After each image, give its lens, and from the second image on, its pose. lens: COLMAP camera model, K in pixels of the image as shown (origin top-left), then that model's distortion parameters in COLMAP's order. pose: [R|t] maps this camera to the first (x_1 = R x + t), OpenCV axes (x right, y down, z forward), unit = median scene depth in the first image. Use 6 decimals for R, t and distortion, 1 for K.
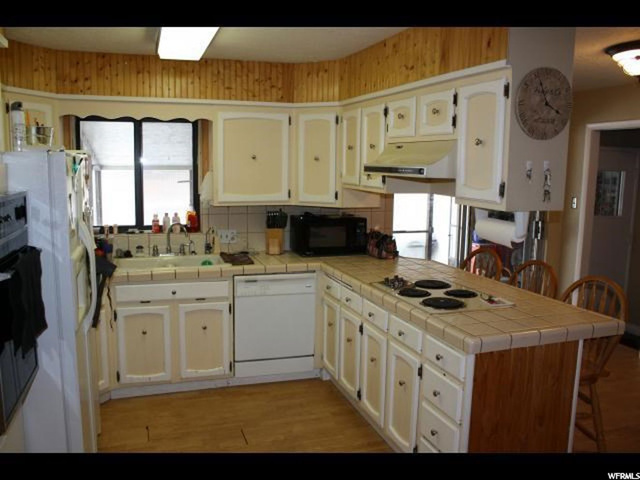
lens RADIAL K [[550.4, 0, 320.0], [0, 550.4, 240.0], [0, 0, 1]] dist [-0.073554, 0.009774]
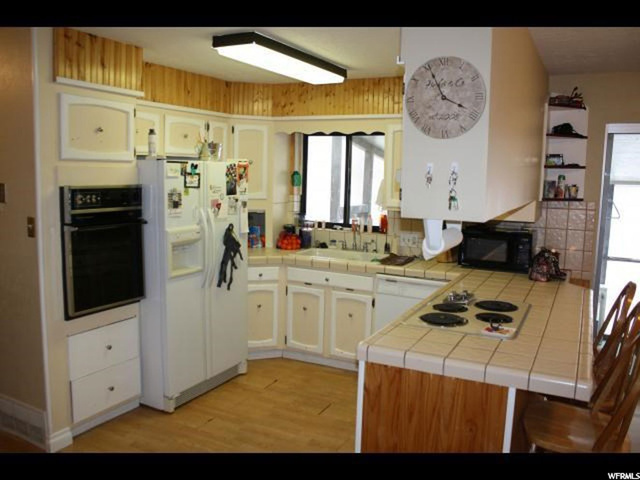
lens RADIAL K [[550.4, 0, 320.0], [0, 550.4, 240.0], [0, 0, 1]] dist [-0.073554, 0.009774]
pose [[0.697983, 0.092341, -0.710135, 0.568052], [-0.111591, 0.993563, 0.019514, -0.010275], [0.707366, 0.065625, 0.703795, 0.152566]]
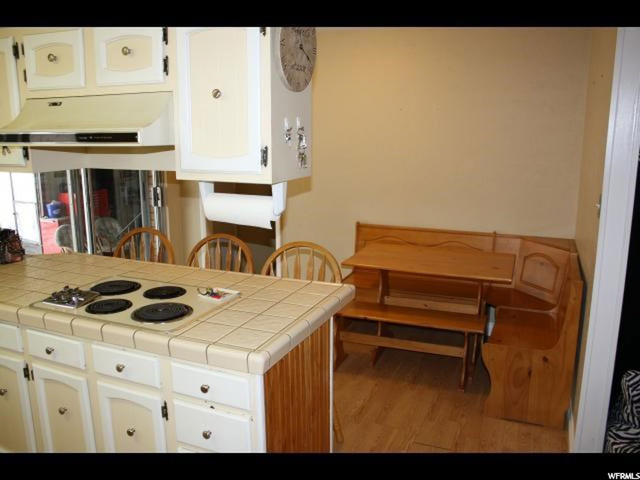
lens RADIAL K [[523.6, 0, 320.0], [0, 523.6, 240.0], [0, 0, 1]] dist [-0.189326, 0.214368]
pose [[0.677937, -0.167156, 0.715863, -0.093614], [0.112345, 0.985924, 0.123823, -0.036272], [-0.726485, -0.003520, 0.687174, 0.279022]]
